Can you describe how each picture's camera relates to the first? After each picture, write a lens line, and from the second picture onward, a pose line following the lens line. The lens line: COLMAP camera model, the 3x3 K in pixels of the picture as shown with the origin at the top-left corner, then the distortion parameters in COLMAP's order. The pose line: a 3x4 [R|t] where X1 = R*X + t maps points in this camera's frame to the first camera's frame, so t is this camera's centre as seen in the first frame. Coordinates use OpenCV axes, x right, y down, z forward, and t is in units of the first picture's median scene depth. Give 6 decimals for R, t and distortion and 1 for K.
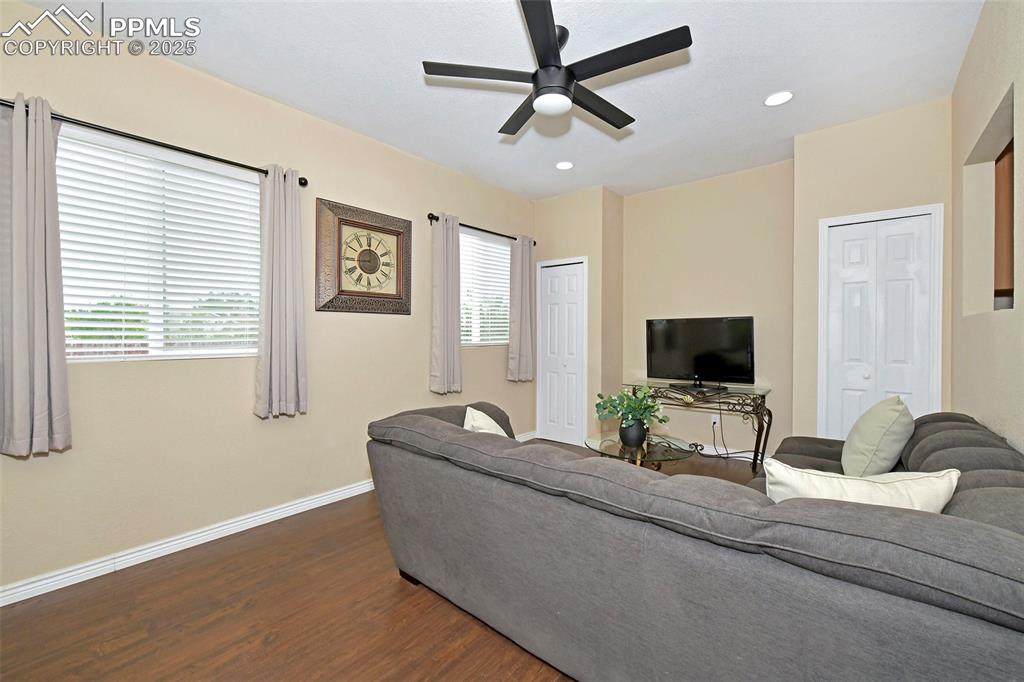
lens RADIAL K [[414.0, 0, 512.6], [0, 414.0, 331.3], [0, 0, 1]] dist [0.009574, -0.000122]
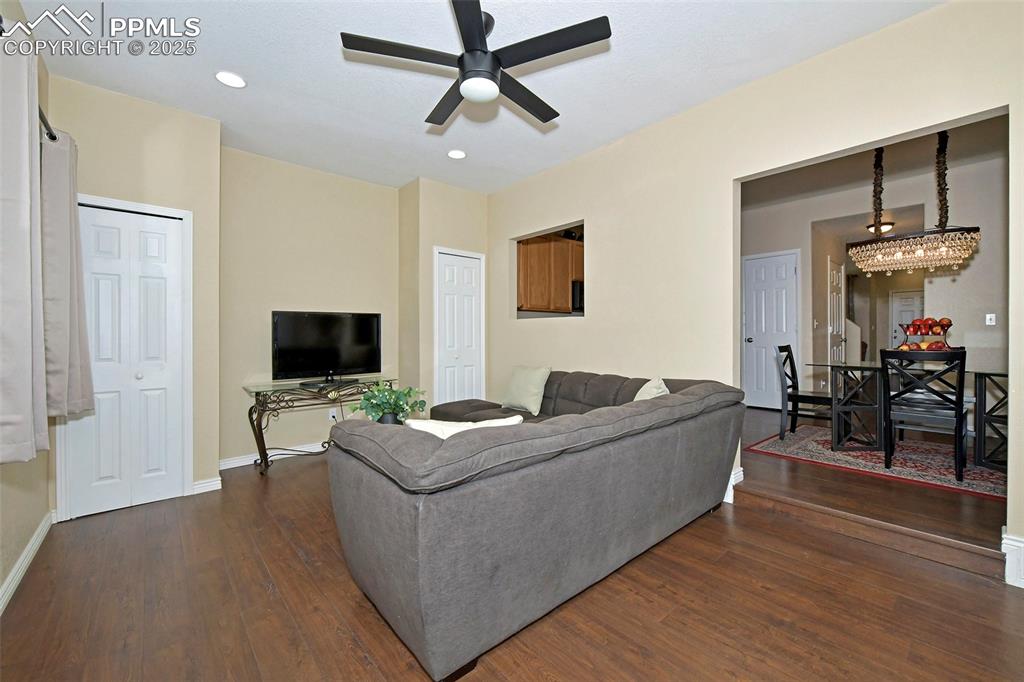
lens RADIAL K [[414.0, 0, 512.6], [0, 414.0, 331.3], [0, 0, 1]] dist [0.009574, -0.000122]
pose [[0.154527, 0.004391, 0.987979, -0.521846], [-0.006820, 0.999971, -0.003378, 0.017876], [-0.987965, -0.006216, 0.154552, 0.460859]]
